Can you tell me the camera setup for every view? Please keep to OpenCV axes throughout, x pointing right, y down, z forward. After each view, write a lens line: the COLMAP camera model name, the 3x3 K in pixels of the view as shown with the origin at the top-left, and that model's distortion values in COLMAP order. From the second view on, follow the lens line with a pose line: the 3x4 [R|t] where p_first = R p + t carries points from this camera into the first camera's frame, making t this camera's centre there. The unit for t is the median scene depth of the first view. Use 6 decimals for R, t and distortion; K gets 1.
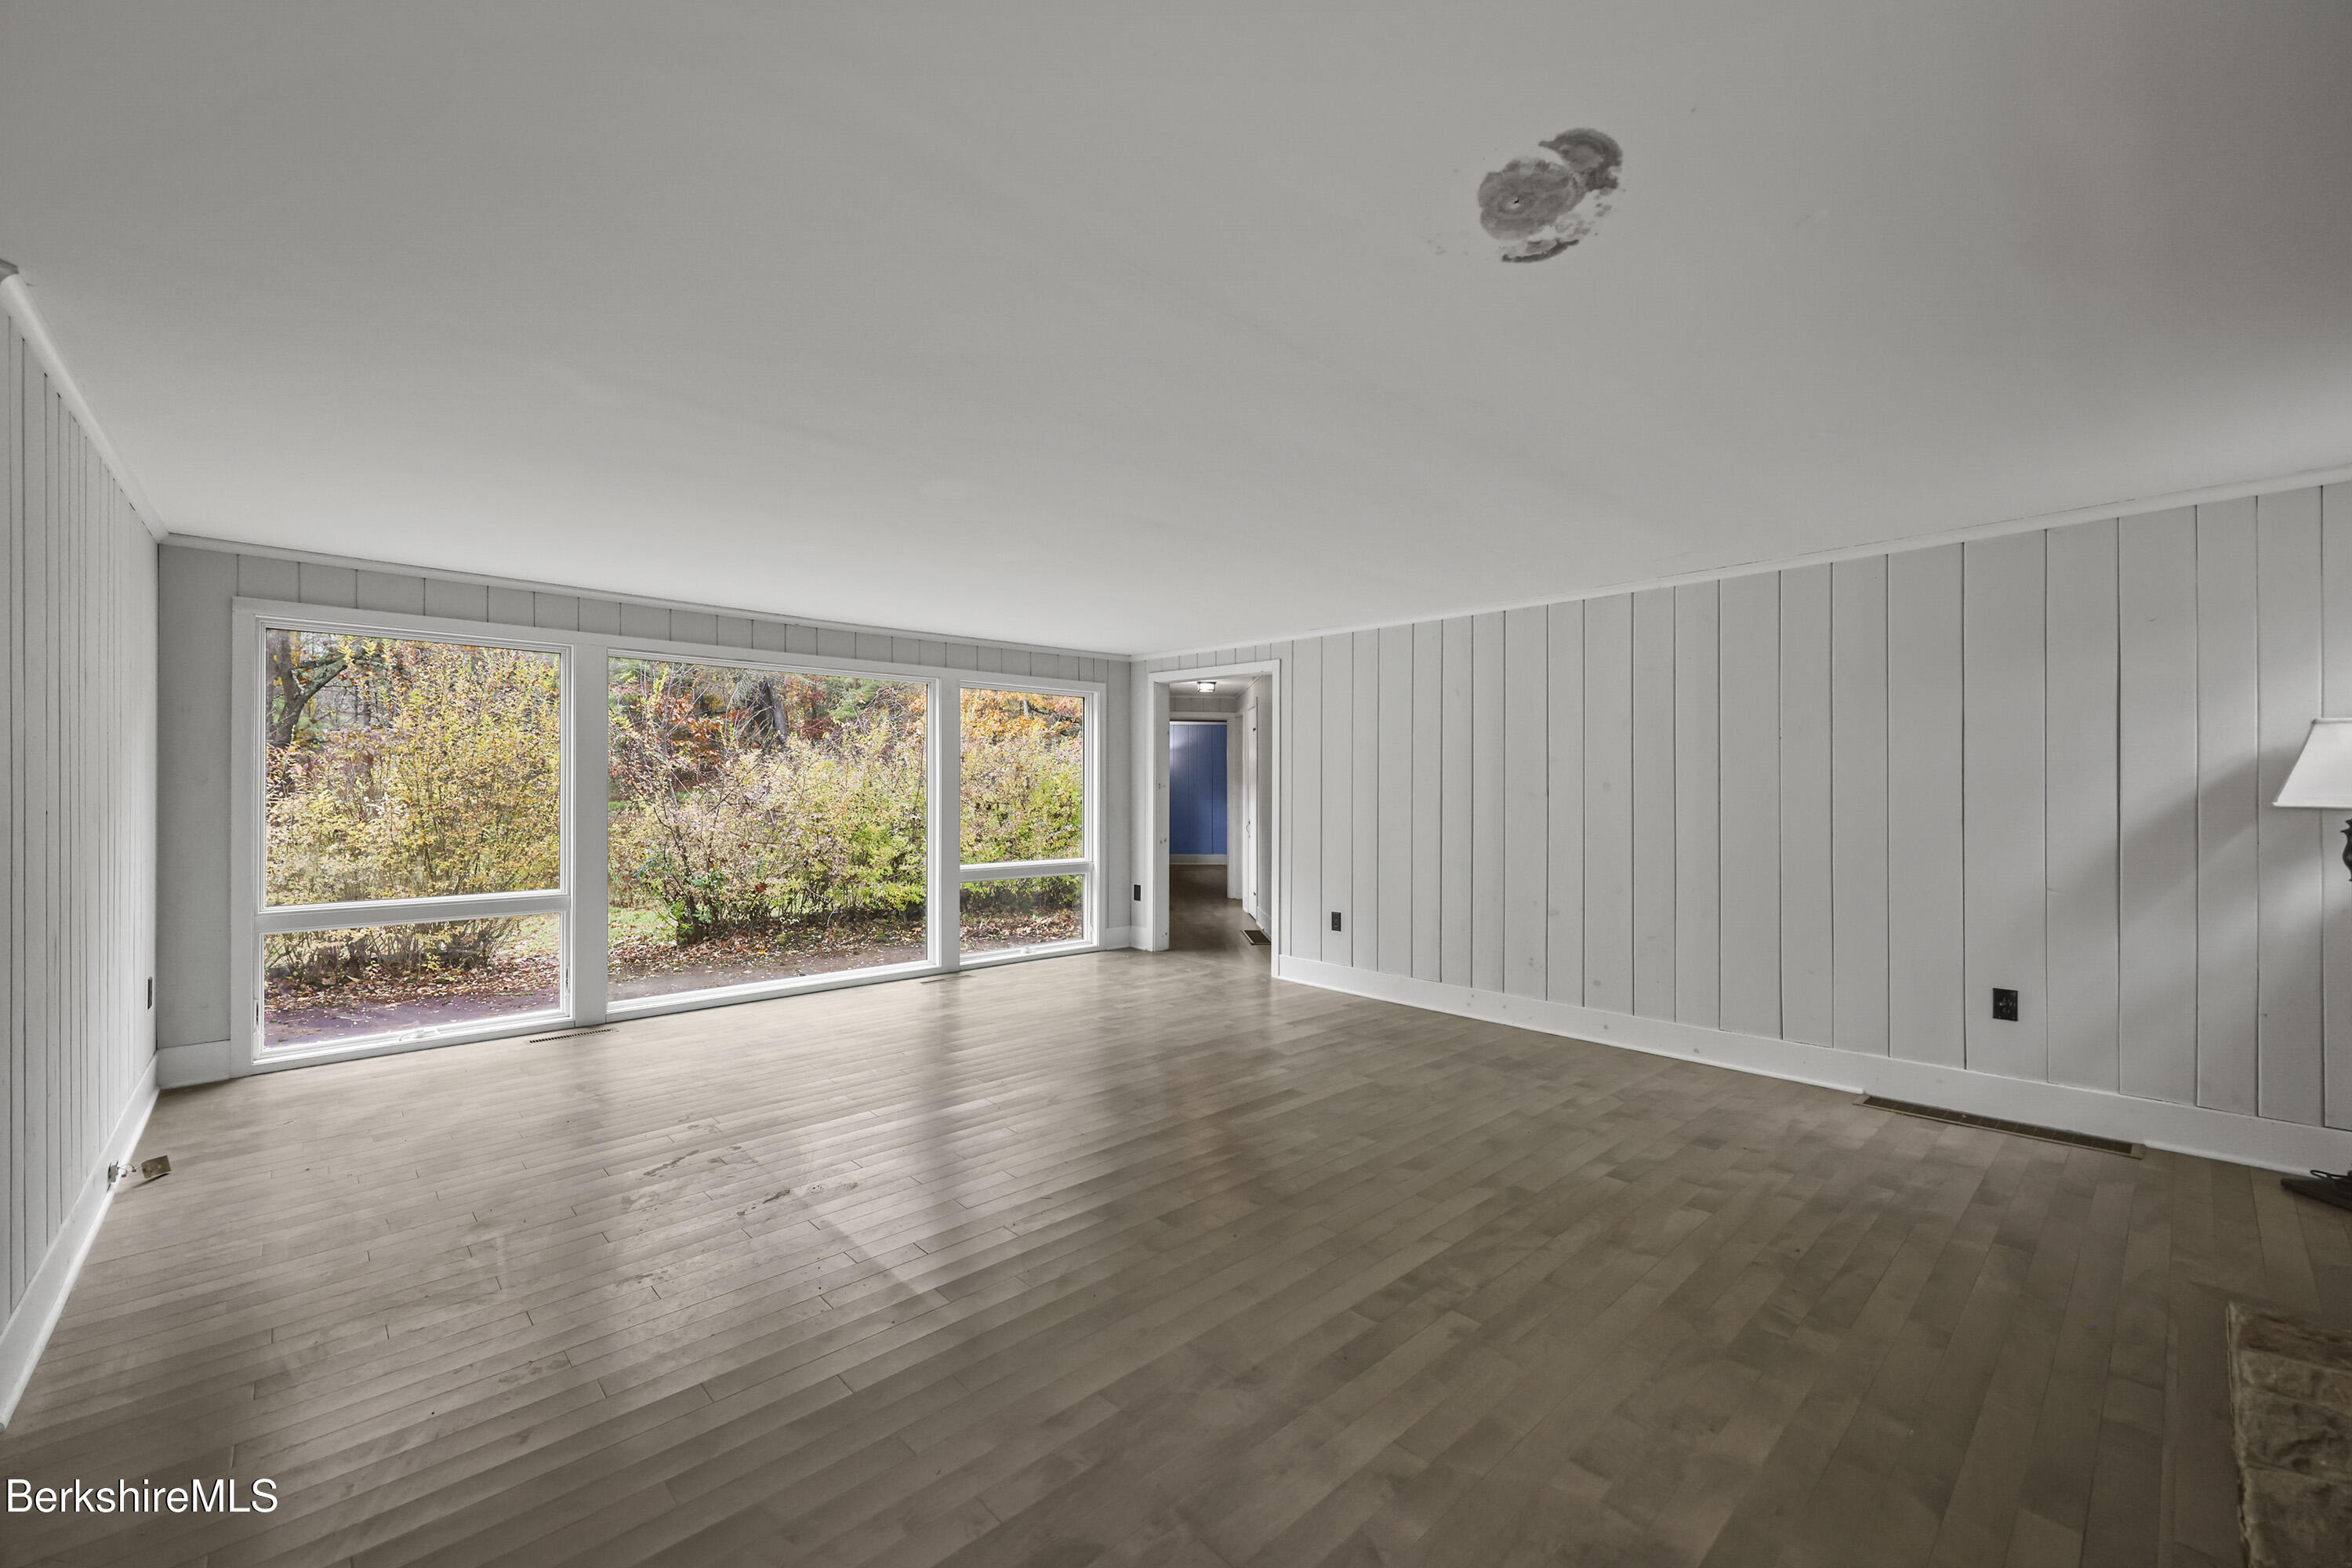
lens RADIAL K [[947.3, 0, 1182.2], [0, 947.3, 799.2], [0, 0, 1]] dist [-0.003532, -0.000252]
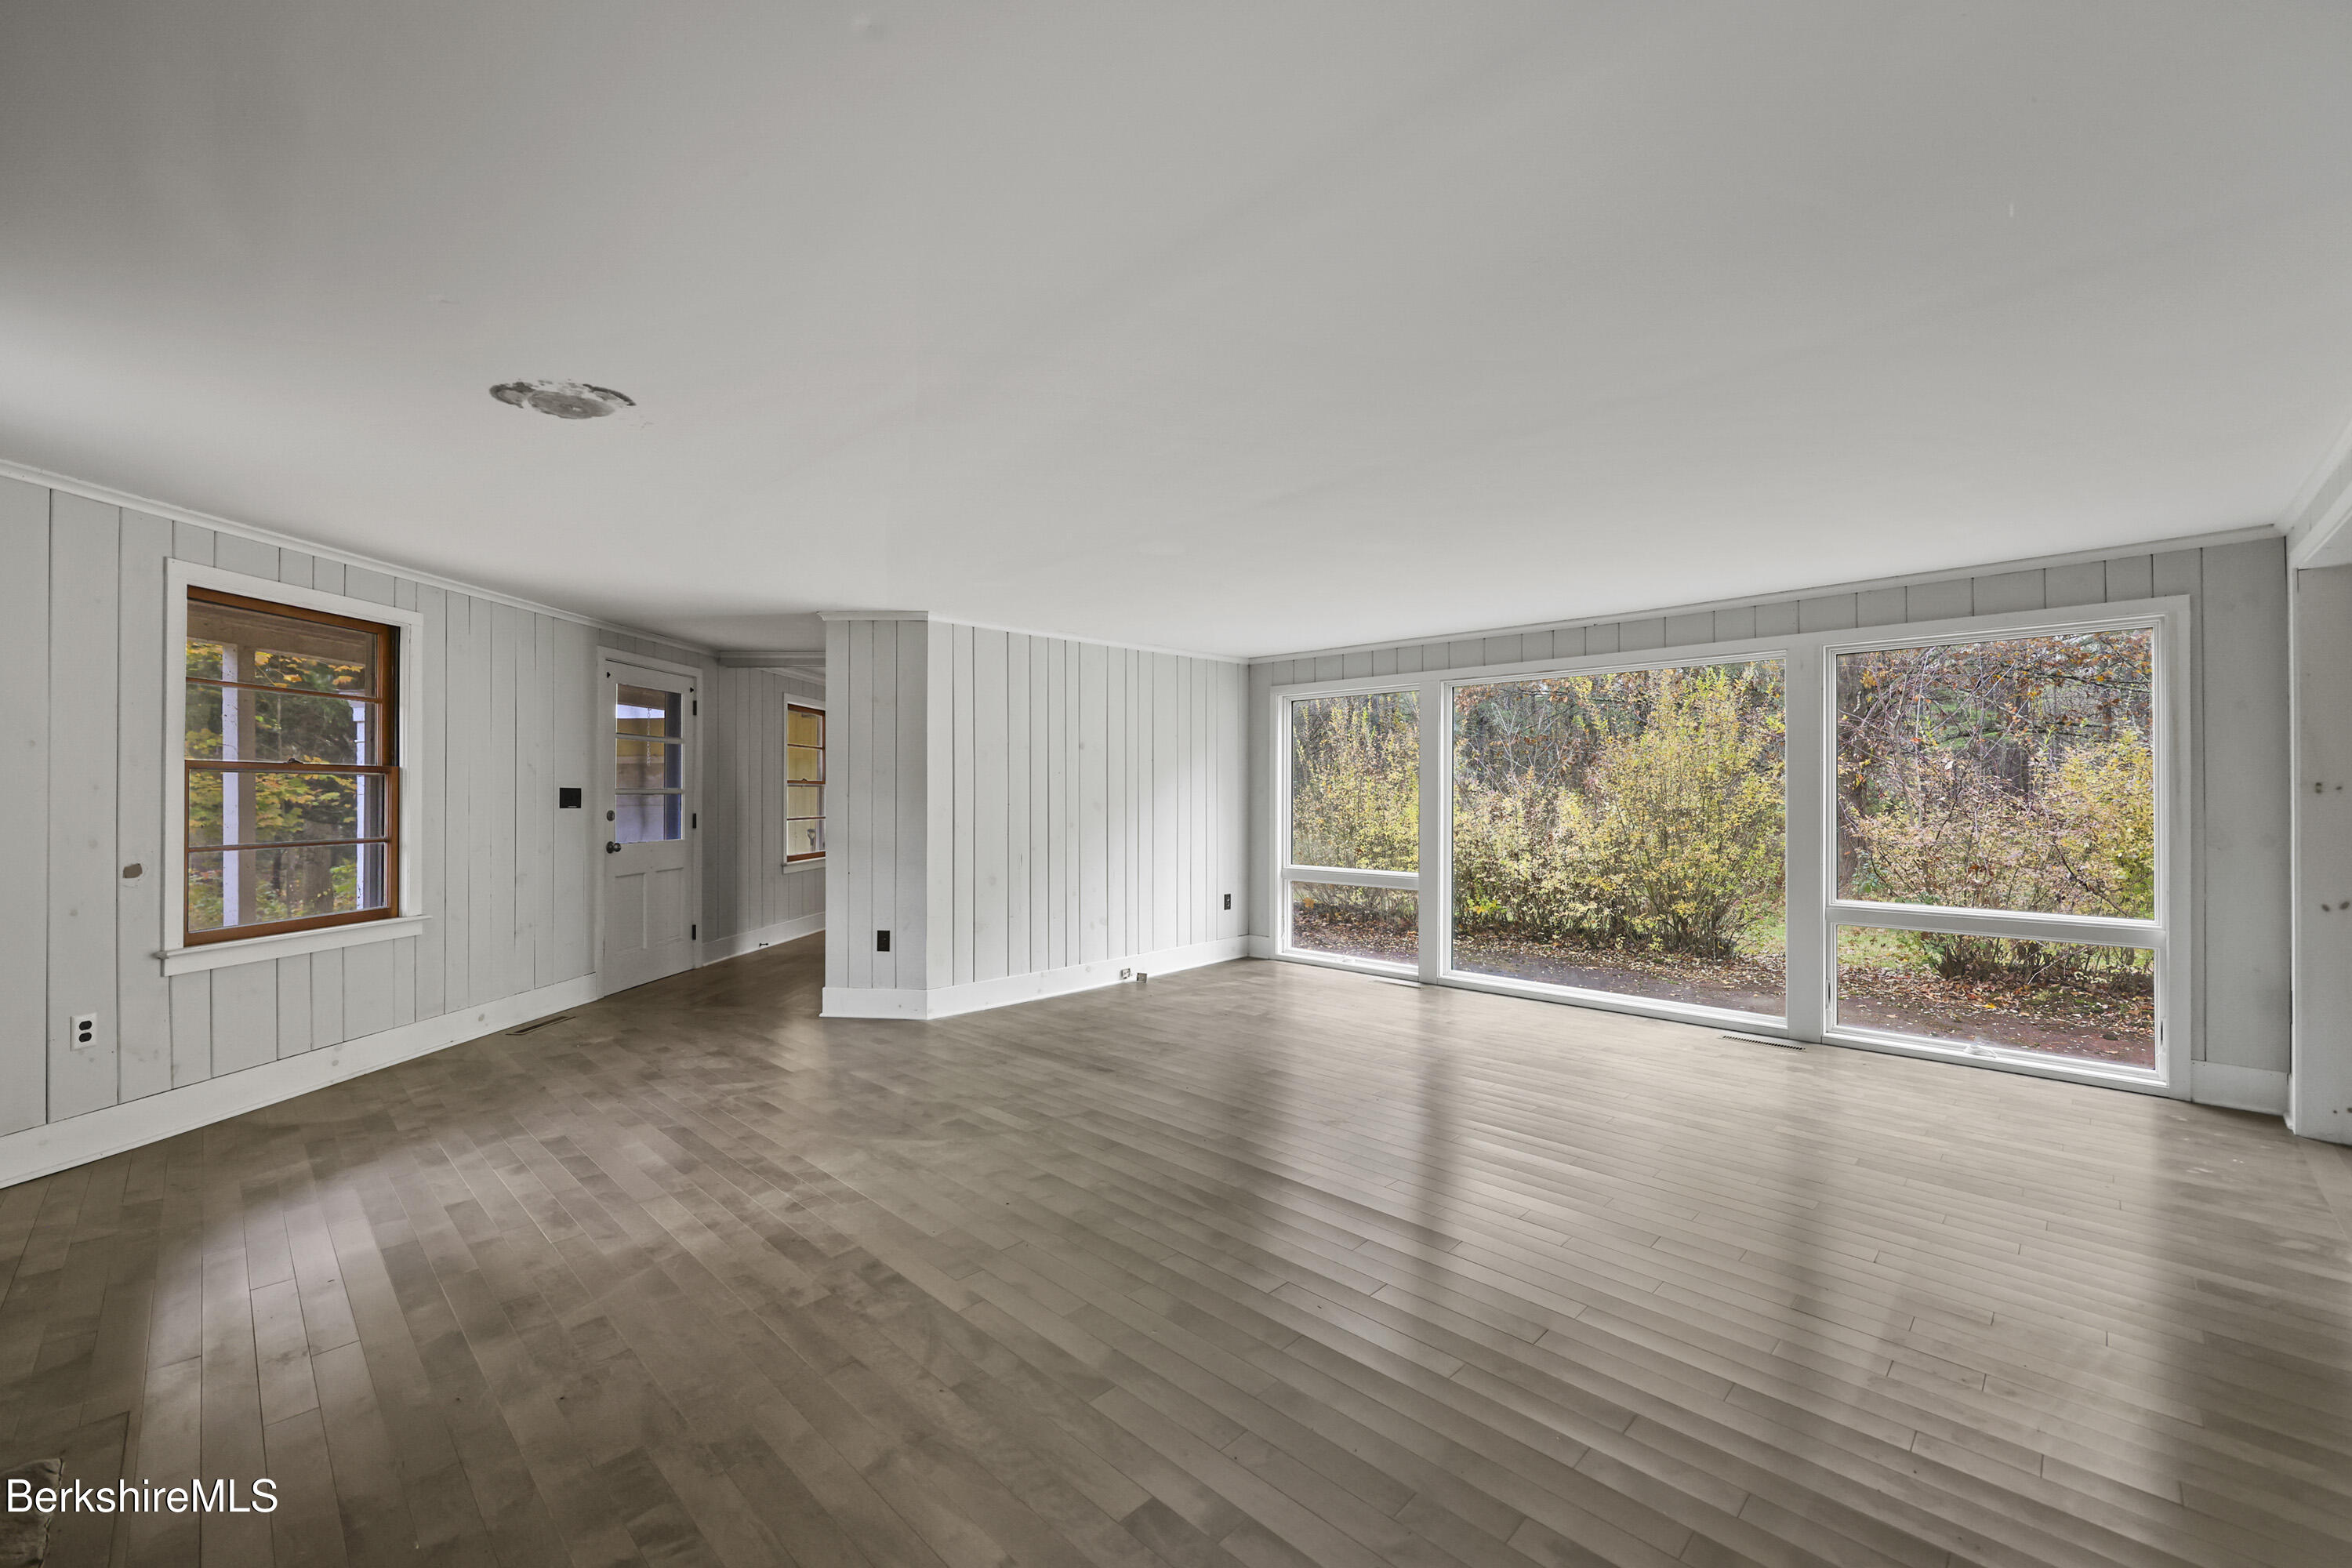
lens RADIAL K [[959.3, 0, 1181.0], [0, 959.3, 789.2], [0, 0, 1]] dist [0.000963, 0.000044]
pose [[0.039551, -0.008083, -0.999185, 0.470841], [-0.010938, 0.999904, -0.008522, -0.003086], [0.999158, 0.011266, 0.039458, 0.463888]]
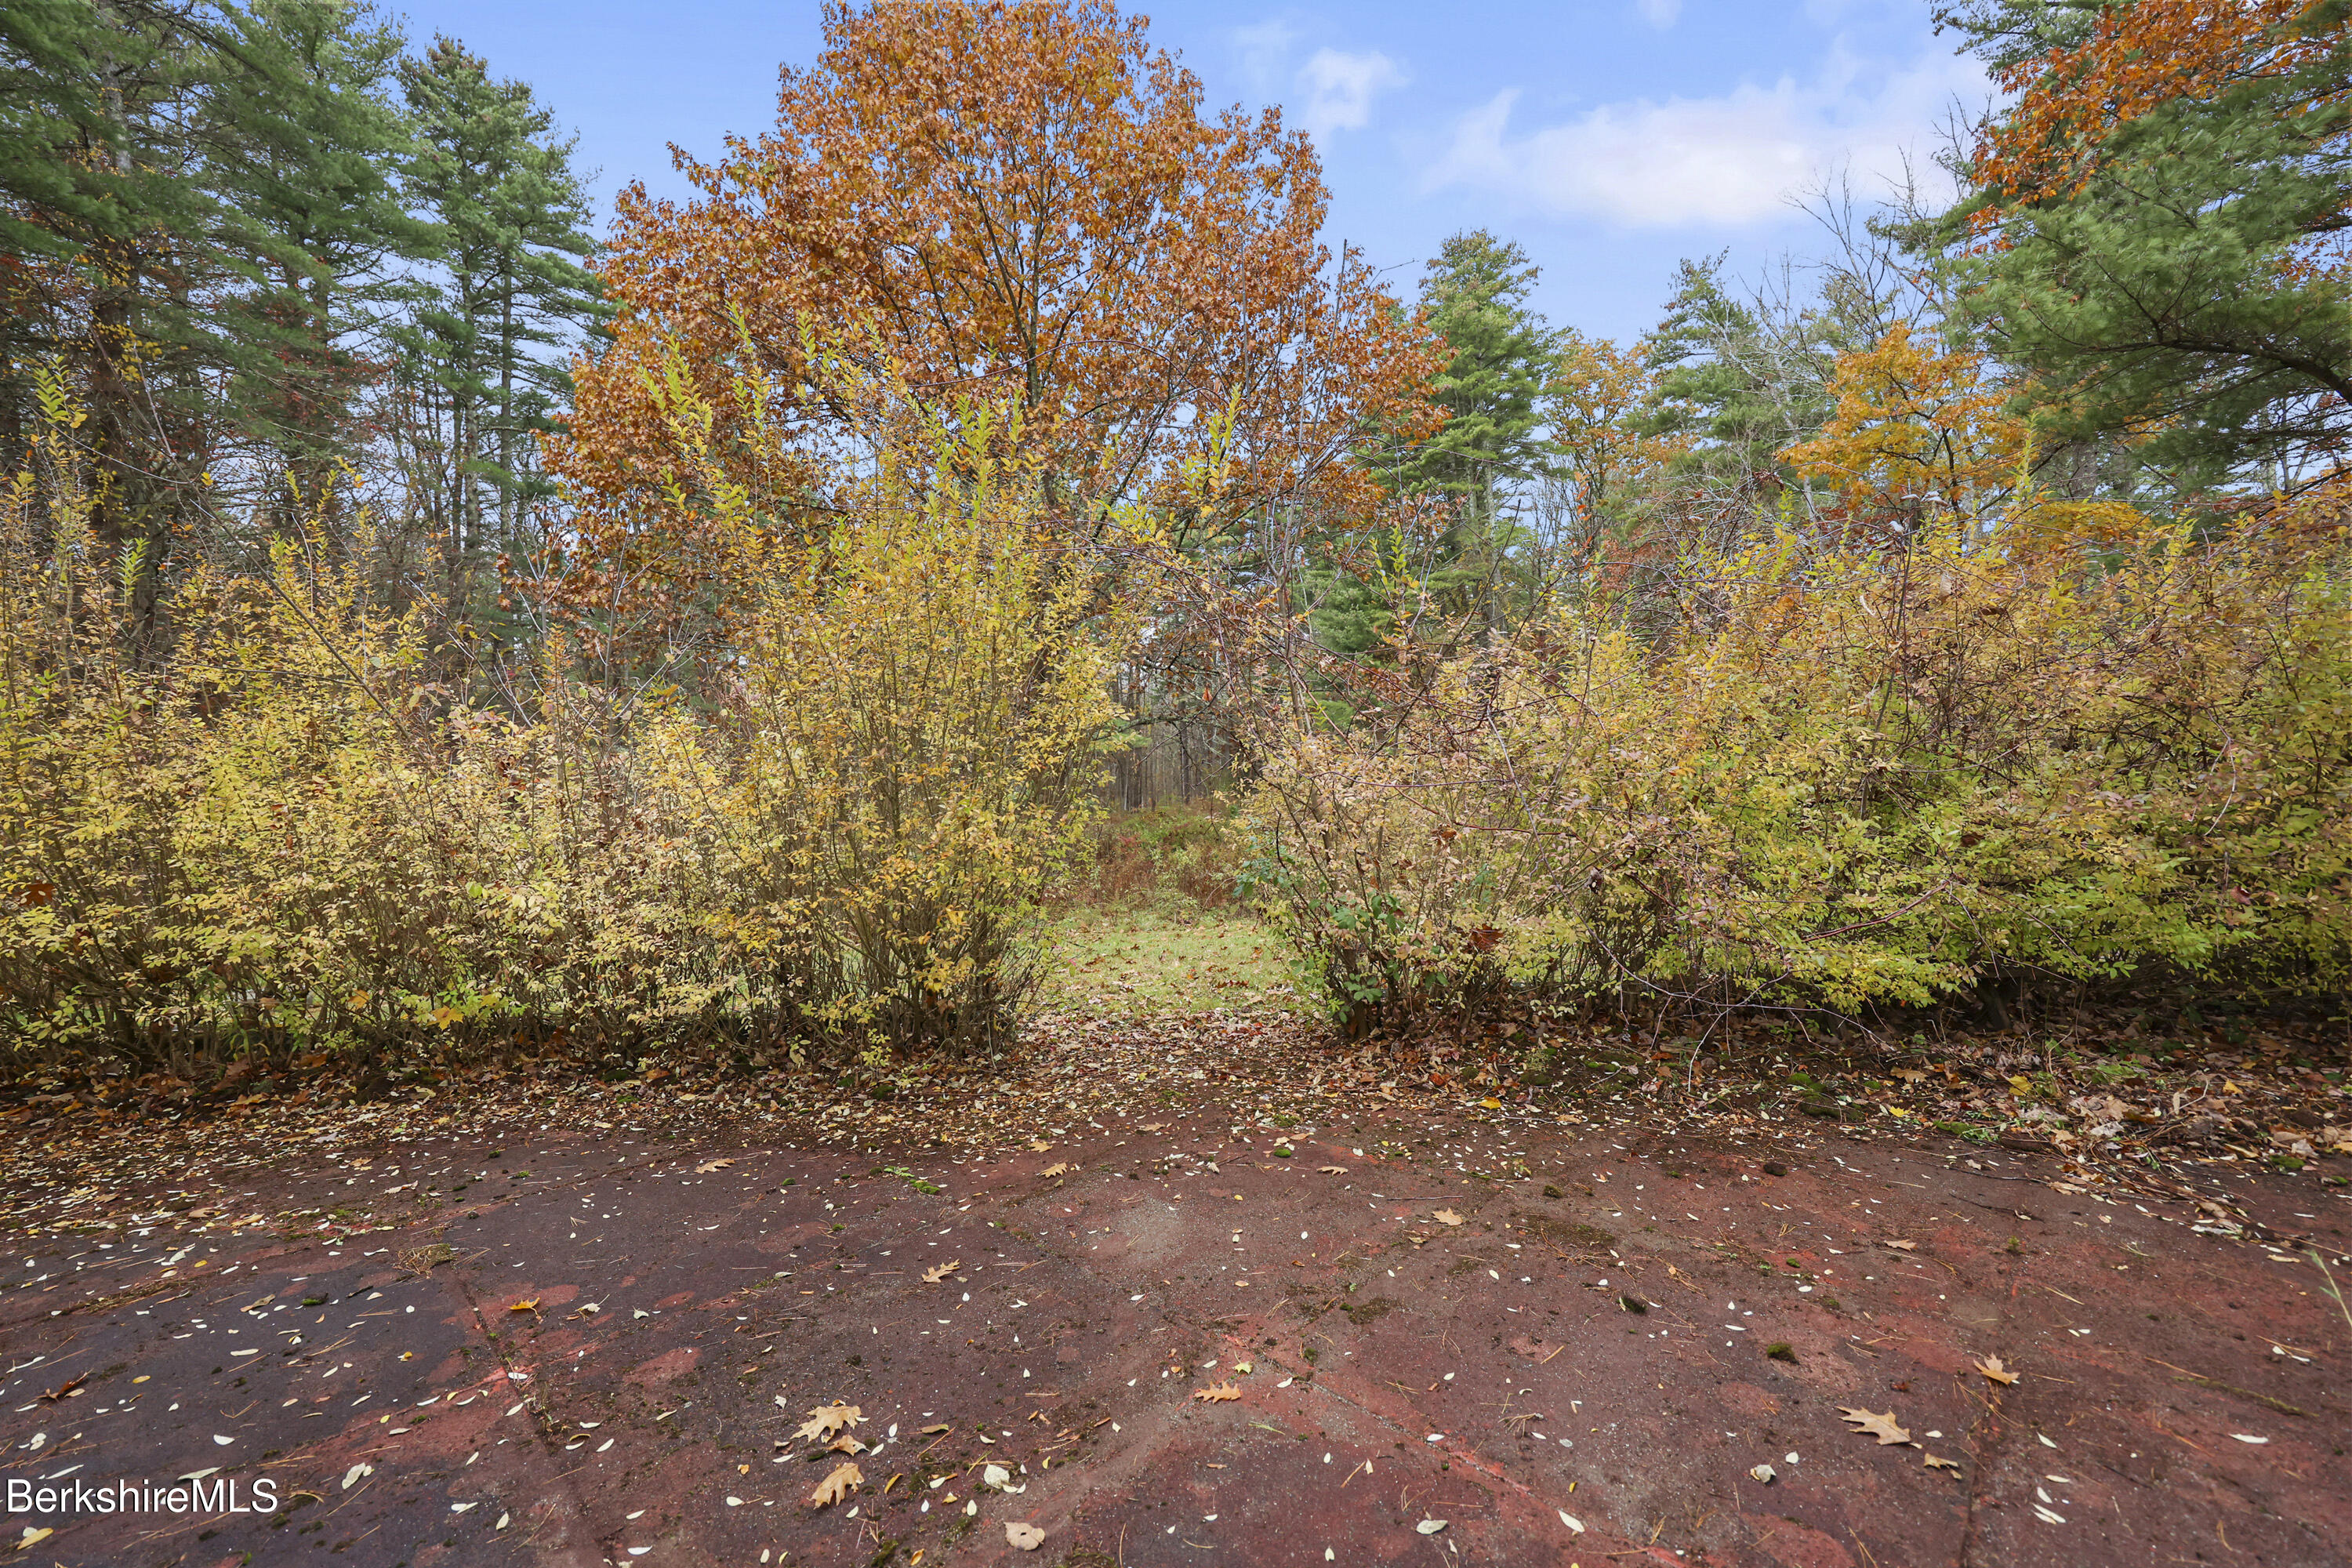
lens RADIAL K [[926.7, 0, 1176.0], [0, 926.7, 784.0], [0, 0, 1]] dist [-0.000033, -0.000003]
pose [[0.731396, -0.027380, -0.681403, -0.410539], [0.016062, 0.999608, -0.022926, 0.052874], [0.681764, 0.005823, 0.731549, 0.941132]]
